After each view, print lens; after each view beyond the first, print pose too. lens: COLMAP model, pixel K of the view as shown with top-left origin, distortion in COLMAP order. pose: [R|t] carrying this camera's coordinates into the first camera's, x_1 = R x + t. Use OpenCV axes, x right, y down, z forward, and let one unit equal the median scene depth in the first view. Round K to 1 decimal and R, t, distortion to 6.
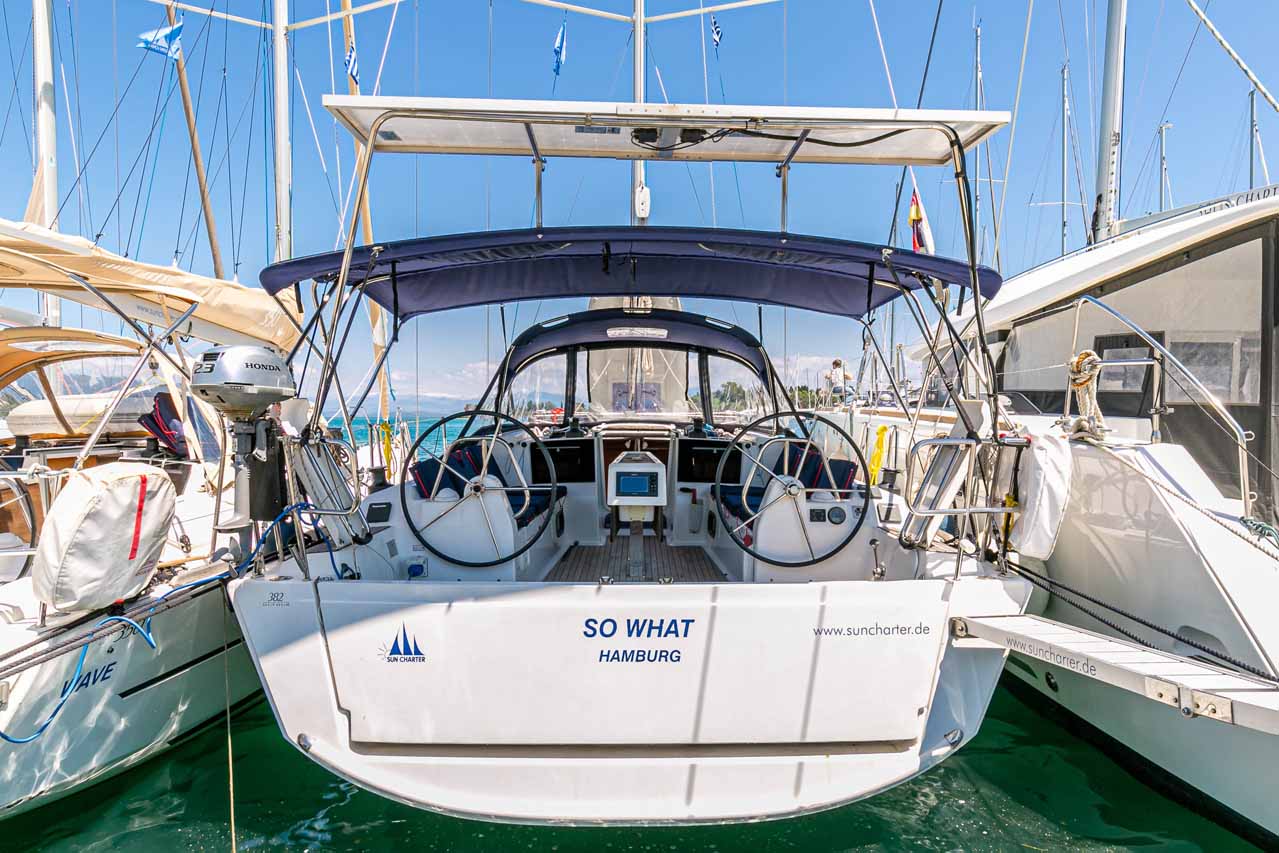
lens RADIAL K [[799.8, 0, 638.8], [0, 799.8, 404.2], [0, 0, 1]] dist [0.262850, -0.000021]
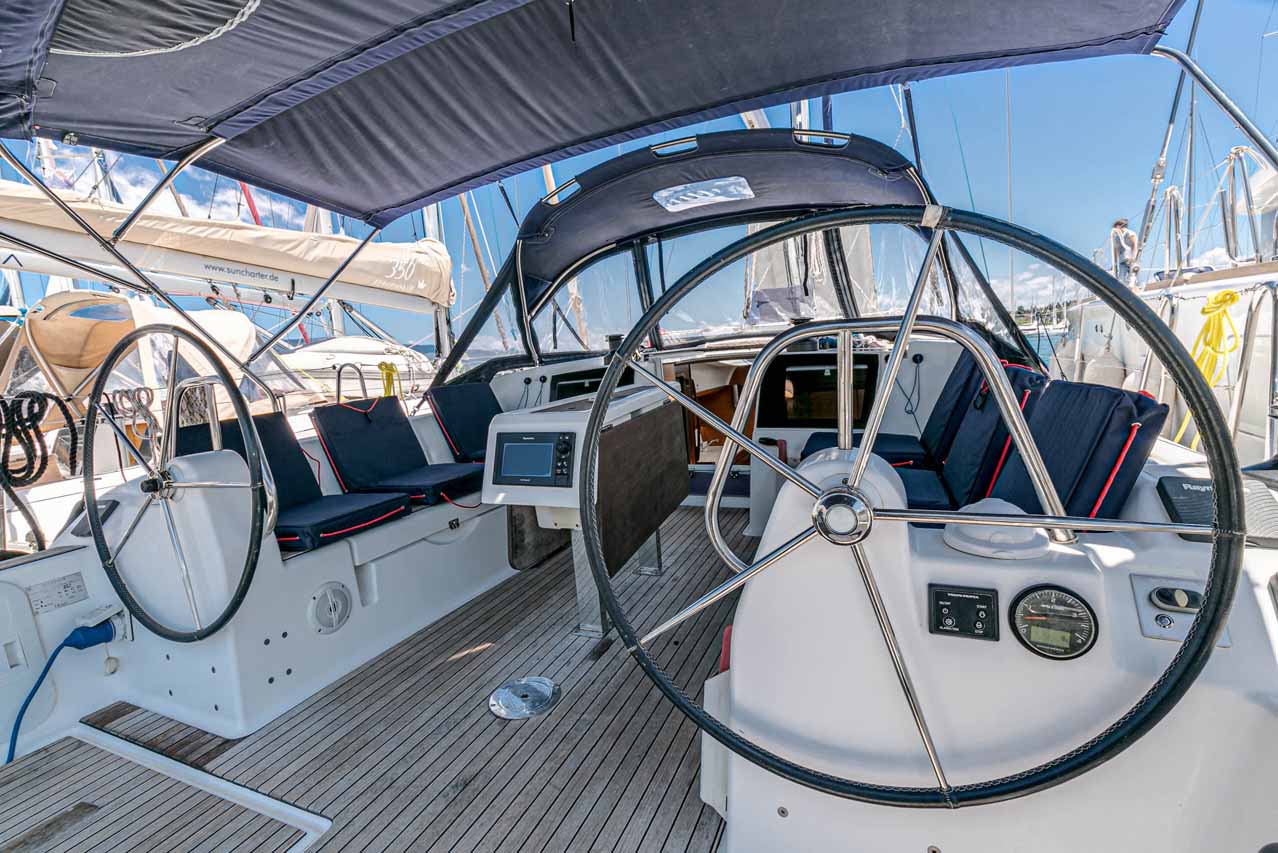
lens RADIAL K [[595.0, 0, 612.5], [0, 595.0, 423.2], [0, 0, 1]] dist [-0.011541, 0.000845]
pose [[0.900707, -0.024952, -0.433711, 0.140721], [0.082580, 0.989980, 0.114542, 0.033804], [0.426507, -0.138985, 0.893742, 0.552599]]
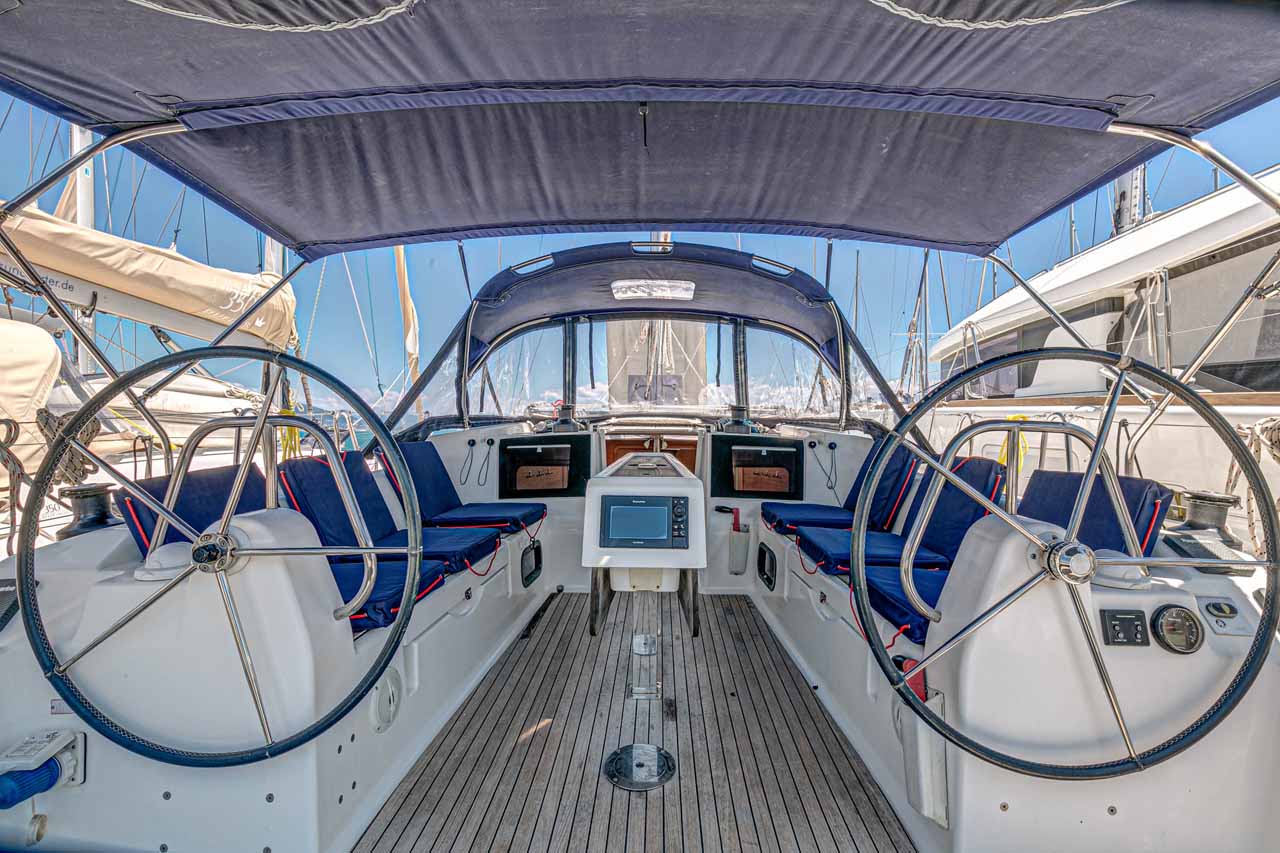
lens RADIAL K [[568.8, 0, 649.0], [0, 568.8, 428.0], [0, 0, 1]] dist [0.002540, 0.000248]
pose [[0.999765, 0.002772, -0.021482, 0.005705], [-0.002375, 0.999826, 0.018481, 0.028879], [0.021530, -0.018426, 0.999598, 0.510899]]
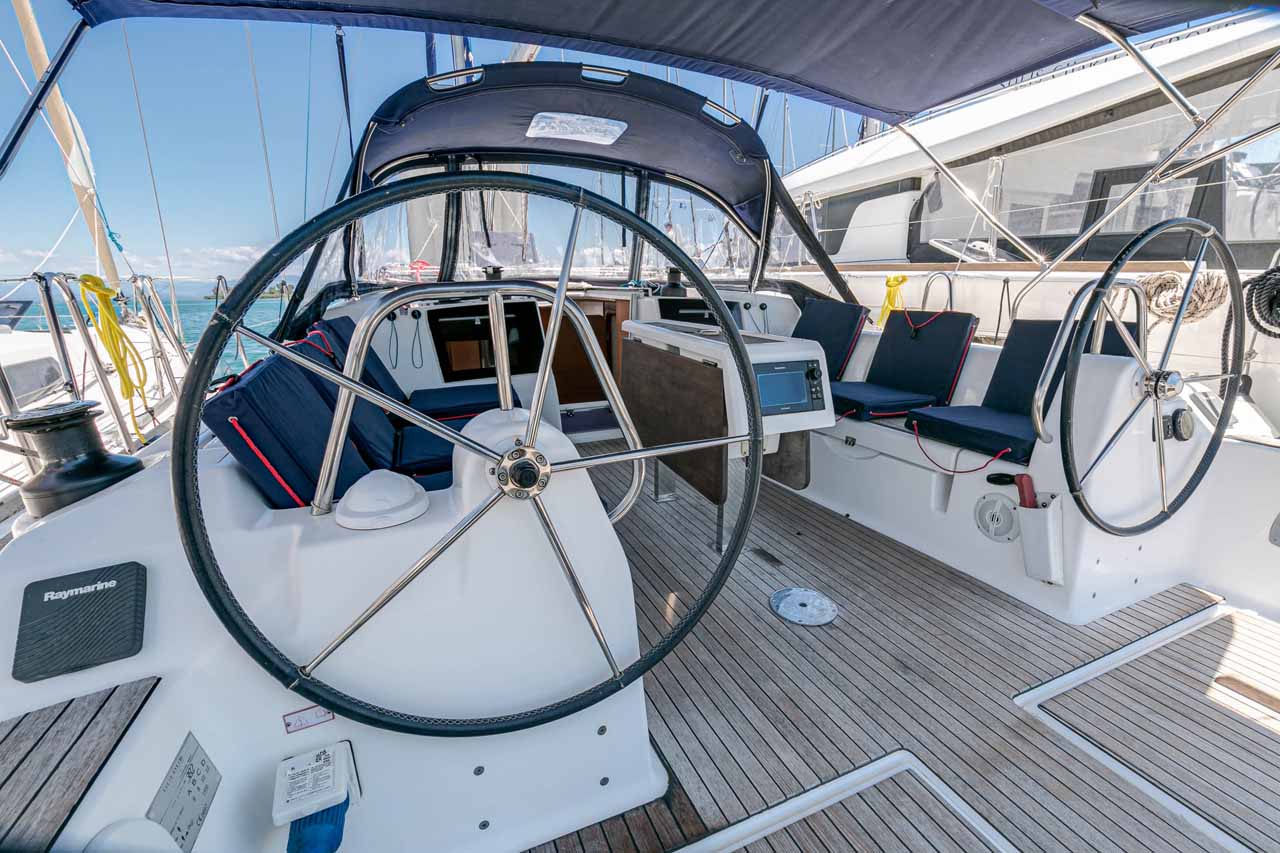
lens RADIAL K [[568.8, 0, 649.0], [0, 568.8, 428.0], [0, 0, 1]] dist [0.002540, 0.000248]
pose [[0.914289, -0.109559, 0.389965, -0.158583], [0.009011, 0.967990, 0.250826, 0.028833], [-0.404962, -0.225813, 0.886010, 0.560392]]
